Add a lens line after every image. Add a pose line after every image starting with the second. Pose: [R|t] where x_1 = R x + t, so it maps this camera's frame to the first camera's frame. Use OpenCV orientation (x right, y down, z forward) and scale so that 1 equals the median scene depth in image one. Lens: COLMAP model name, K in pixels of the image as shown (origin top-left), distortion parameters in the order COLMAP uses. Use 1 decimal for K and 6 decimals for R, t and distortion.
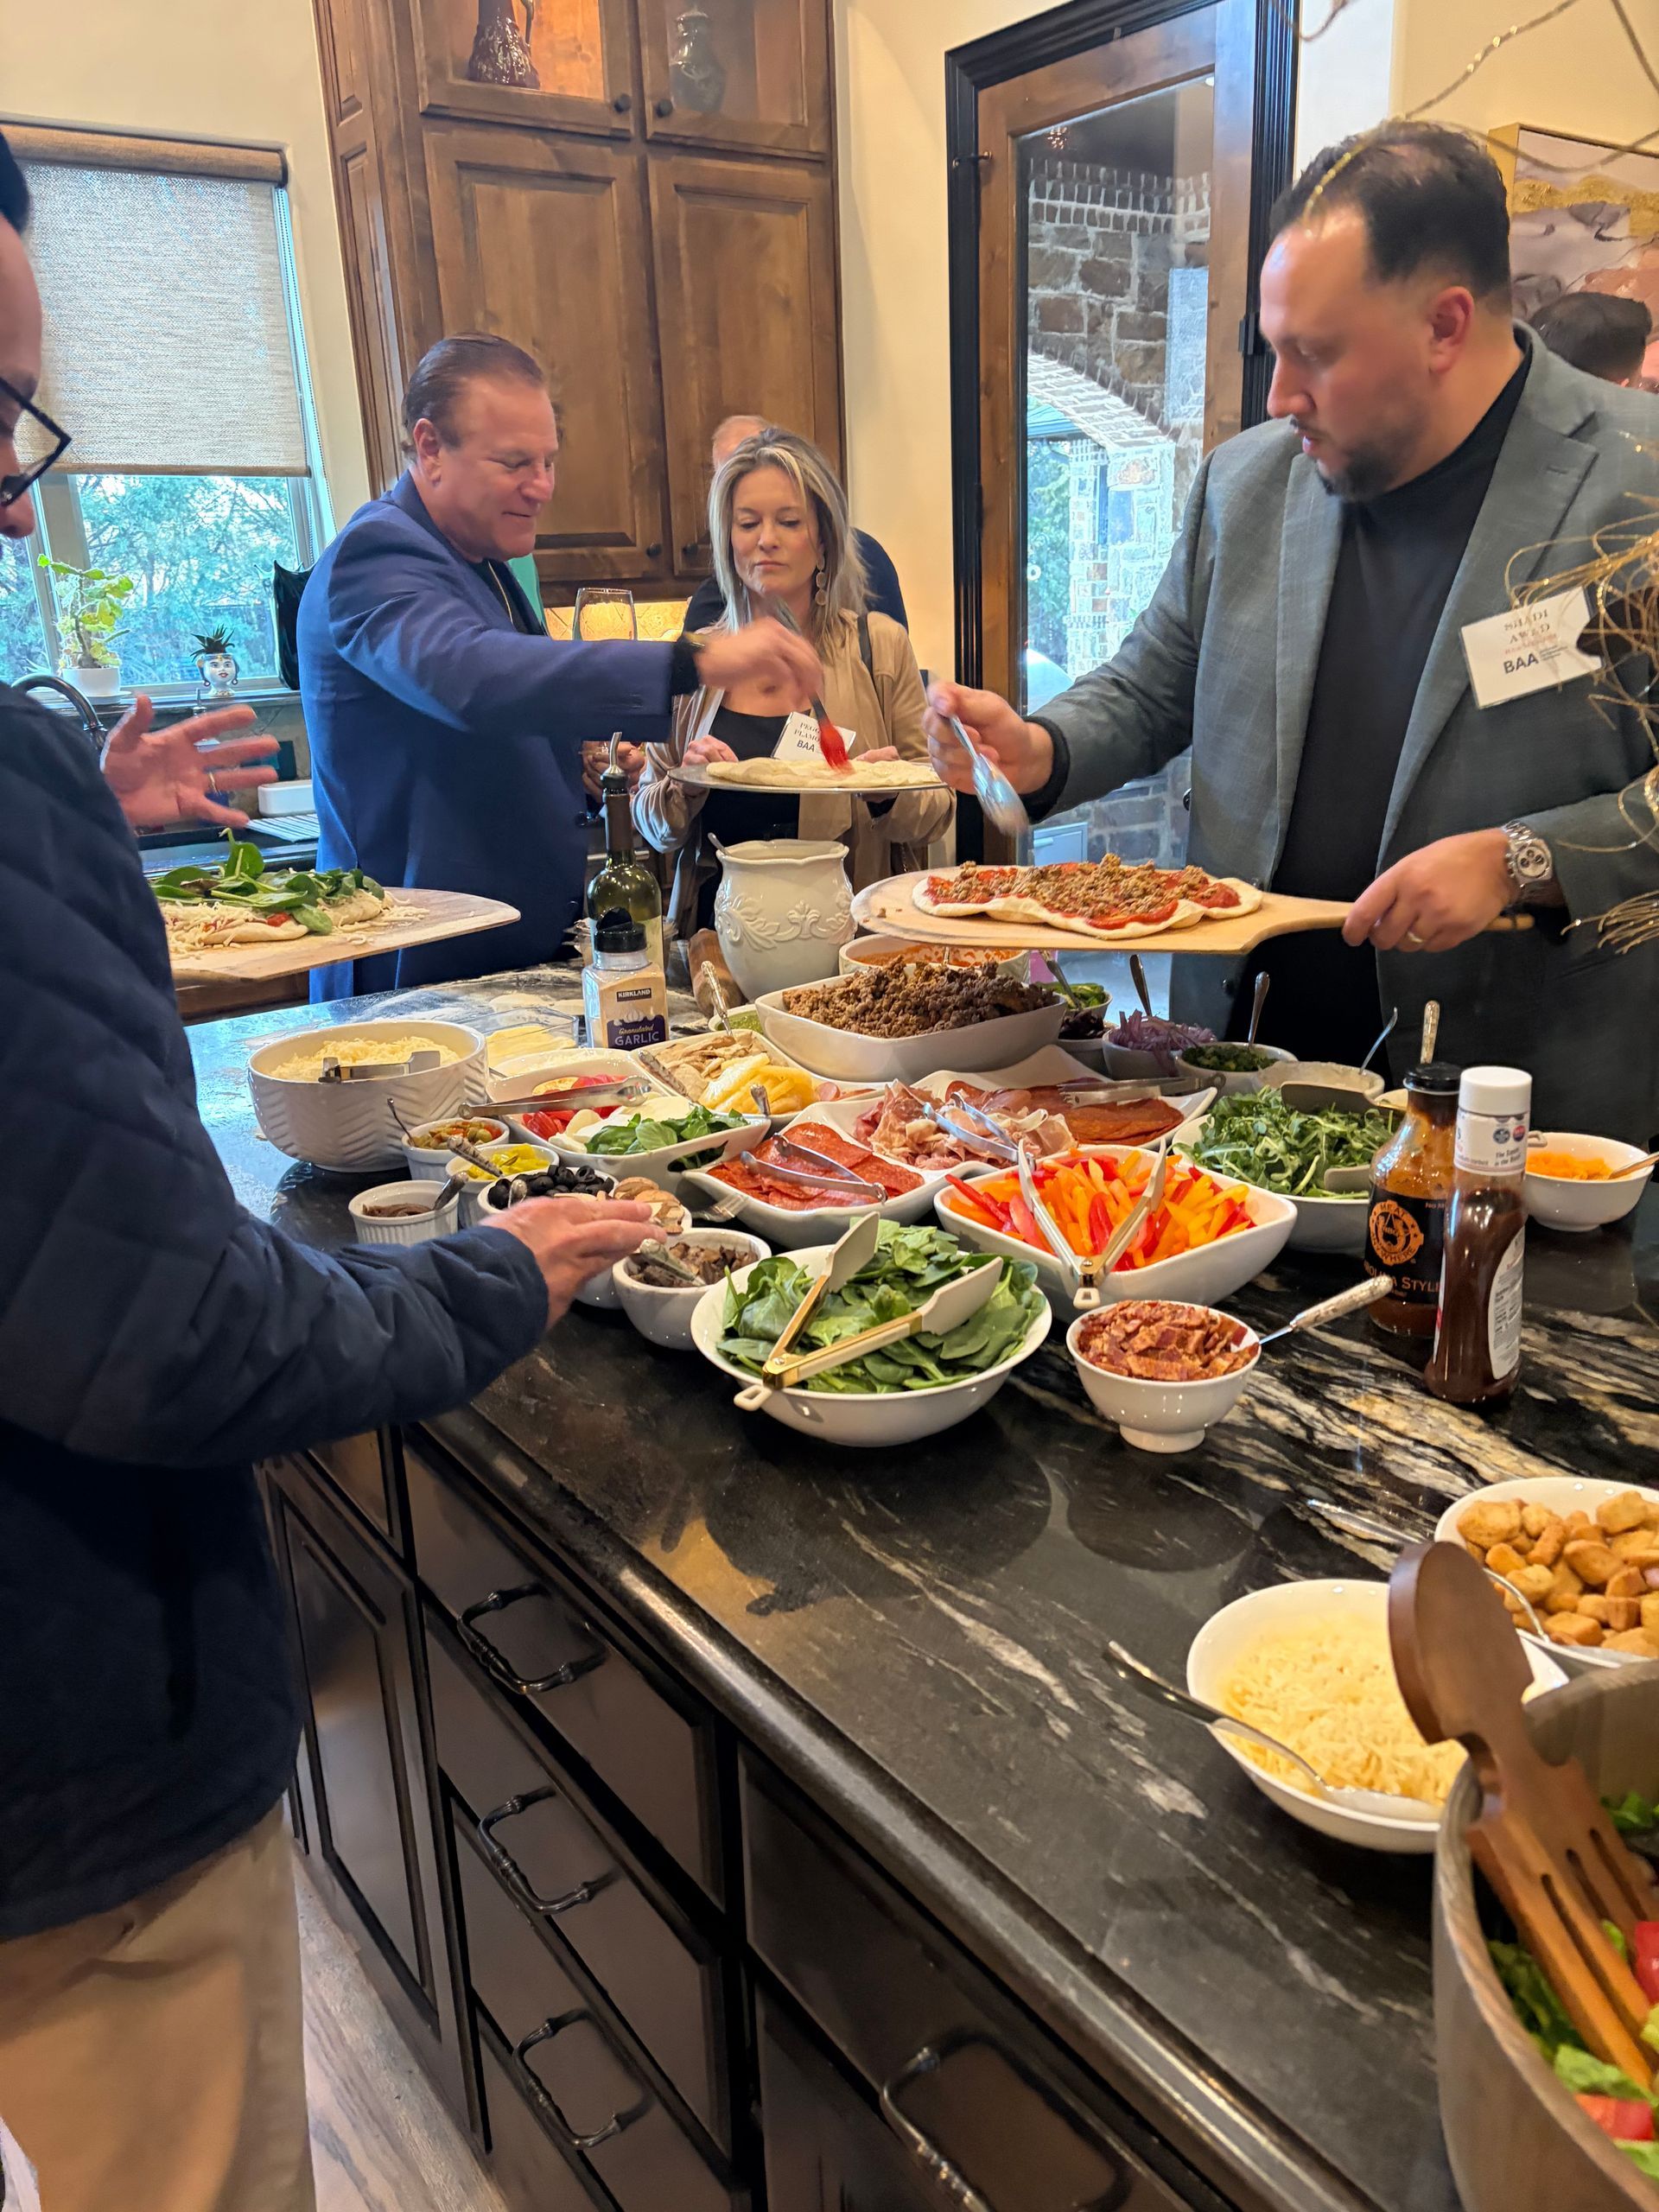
lens RADIAL K [[1684.7, 0, 817.4], [0, 1684.7, 1099.9], [0, 0, 1]] dist [0.062088, -0.062921]
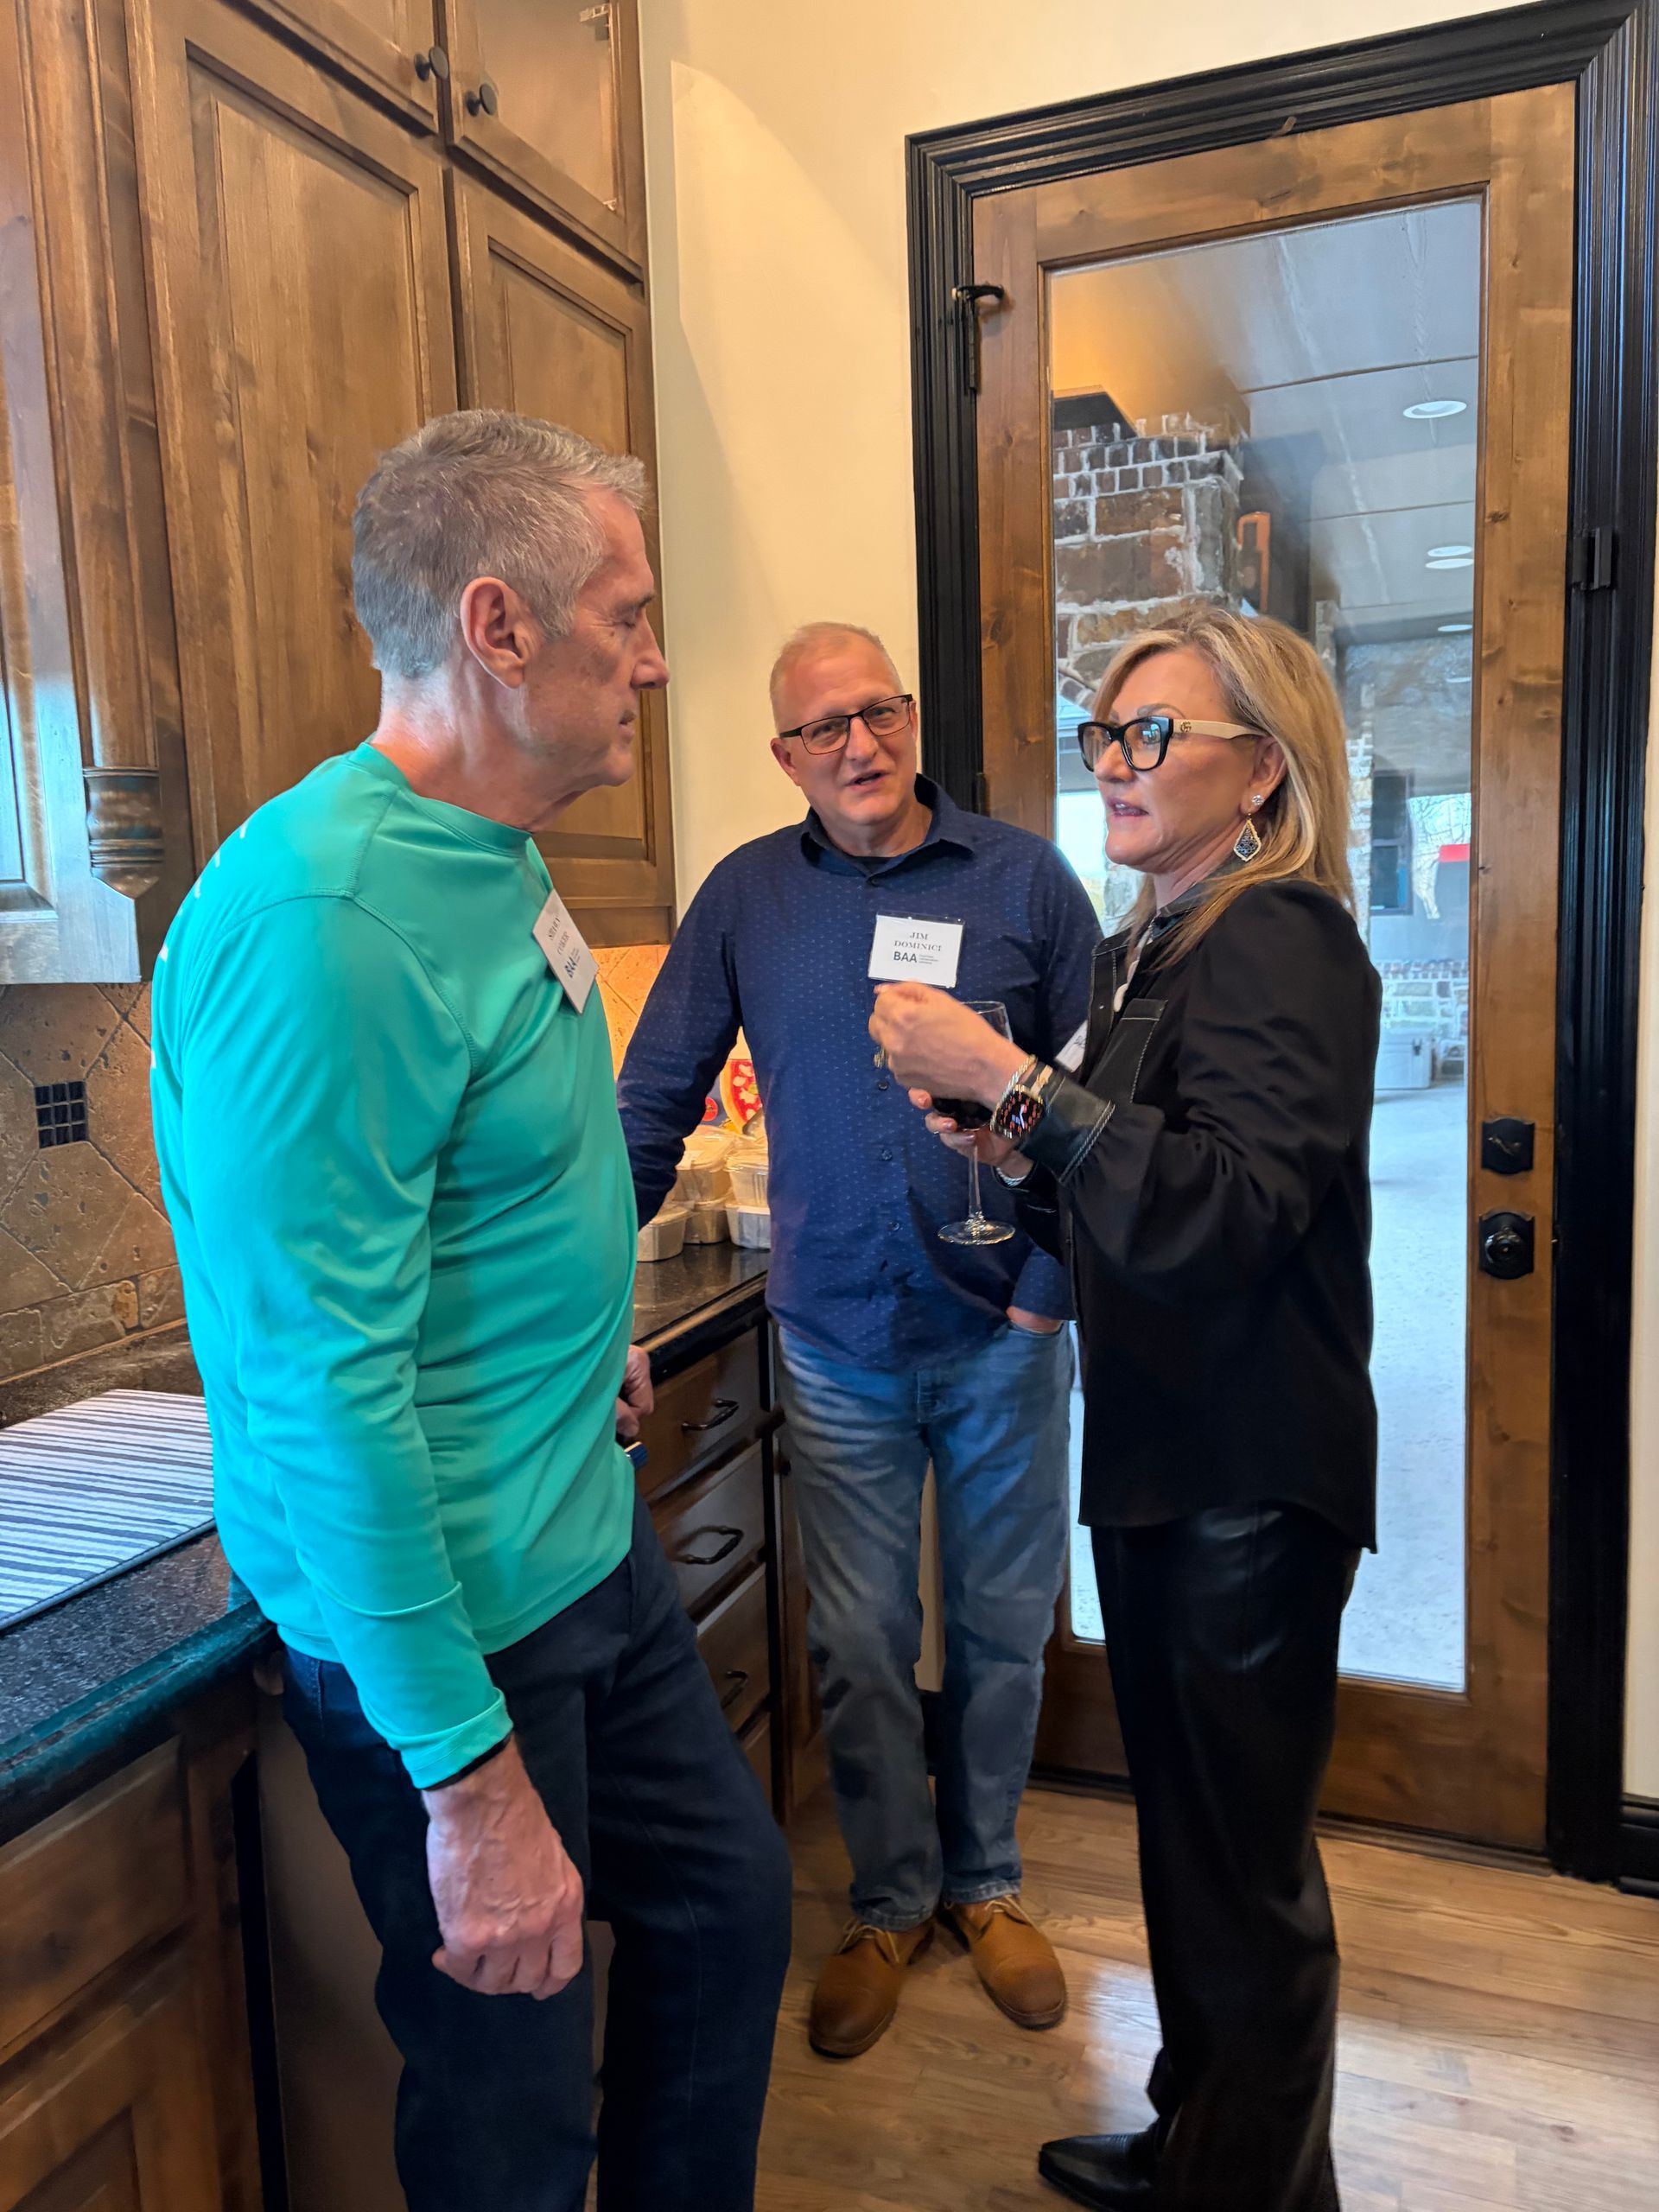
lens RADIAL K [[1684.7, 0, 852.6], [0, 1684.7, 1113.6], [0, 0, 1]] dist [0.062088, -0.062921]
pose [[0.828269, -0.057235, 0.557400, -0.631069], [0.171697, 0.972842, -0.155238, -0.298934], [-0.533377, 0.224283, 0.815602, 1.095755]]
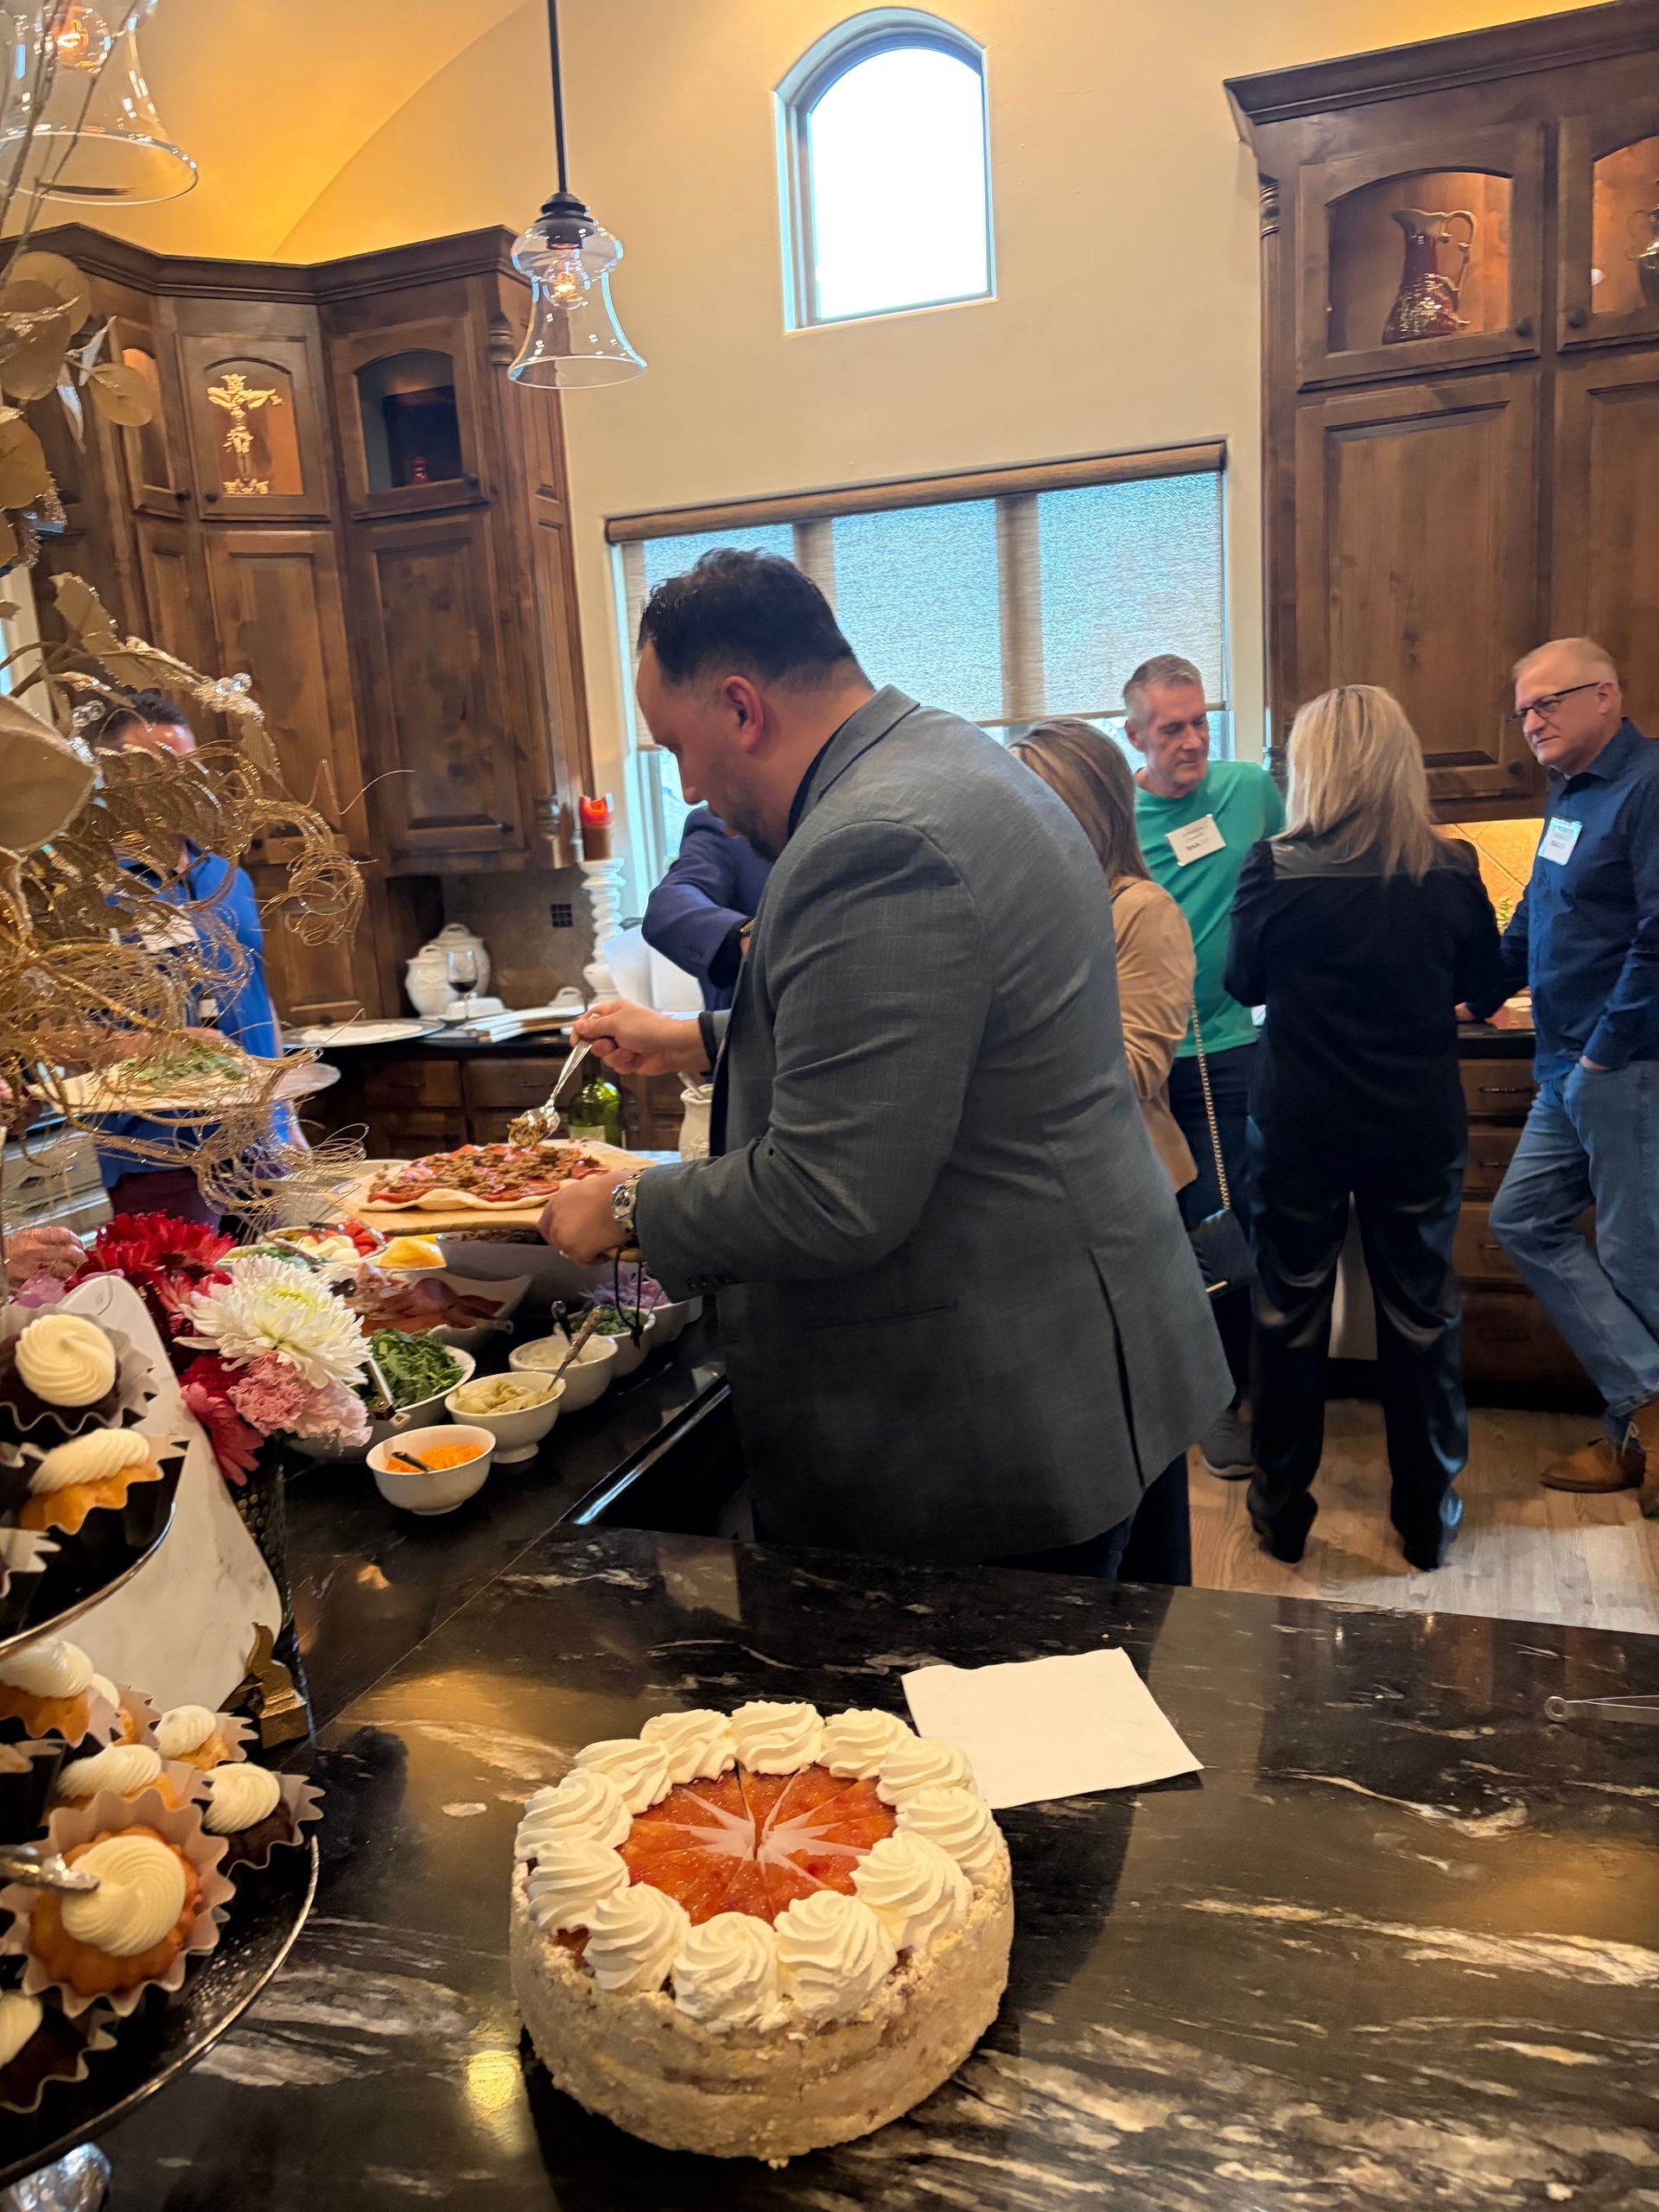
lens RADIAL K [[1684.7, 0, 816.4], [0, 1684.7, 1101.2], [0, 0, 1]] dist [0.062088, -0.062921]
pose [[0.551548, 0.158734, -0.818900, 1.038515], [-0.208063, 0.976876, 0.049220, -0.225148], [0.807777, 0.143235, 0.571821, 0.350328]]
